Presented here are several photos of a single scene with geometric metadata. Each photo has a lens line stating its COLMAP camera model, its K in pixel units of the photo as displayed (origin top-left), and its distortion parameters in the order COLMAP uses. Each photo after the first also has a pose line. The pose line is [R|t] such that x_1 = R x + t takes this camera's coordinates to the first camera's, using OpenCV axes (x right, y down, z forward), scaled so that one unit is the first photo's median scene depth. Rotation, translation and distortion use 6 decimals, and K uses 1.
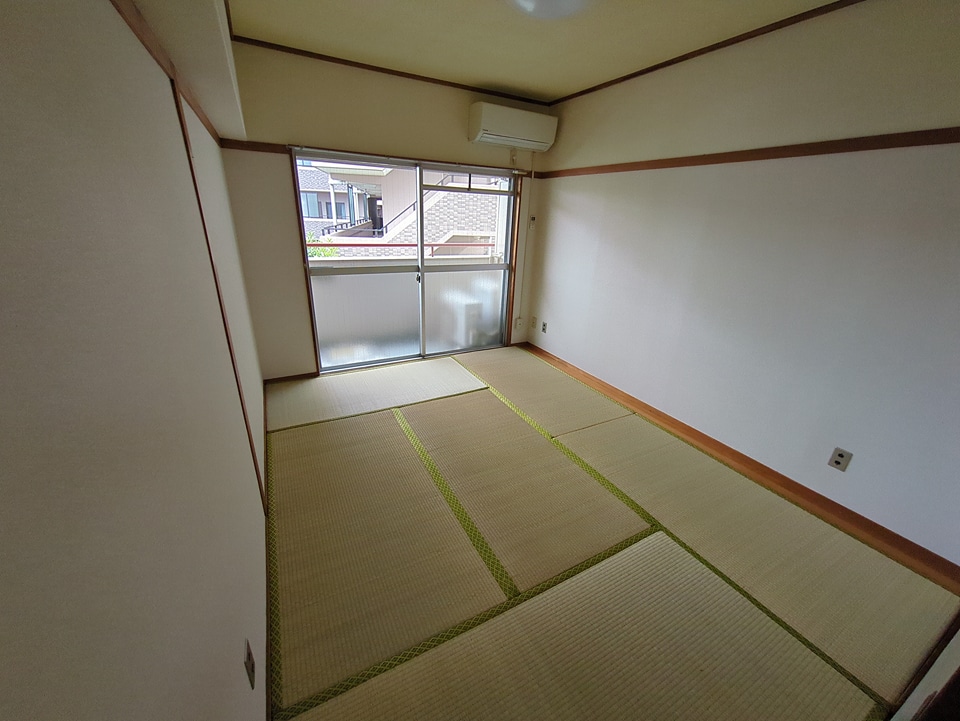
lens RADIAL K [[377.7, 0, 480.0], [0, 377.7, 360.5], [0, 0, 1]] dist [-0.001664, 0.000458]
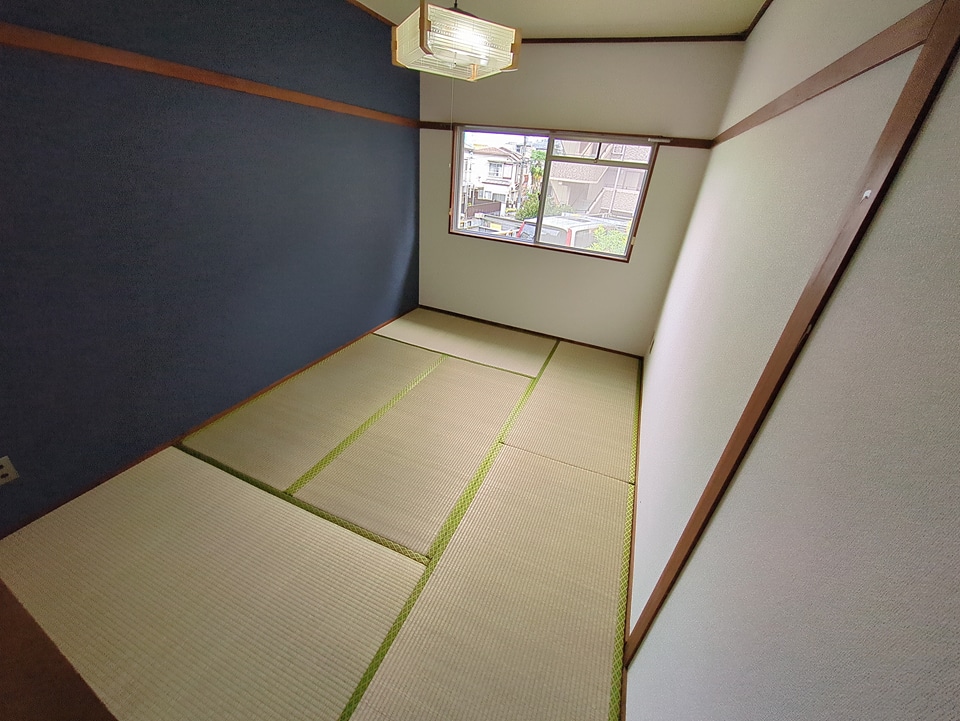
lens RADIAL K [[372.0, 0, 480.0], [0, 372.0, 360.5], [0, 0, 1]] dist [-0.037596, 0.000072]
pose [[0.637352, 0.363178, -0.679621, 0.551102], [-0.331986, 0.925334, 0.183146, -0.092708], [0.695391, 0.108896, 0.710333, 0.265264]]
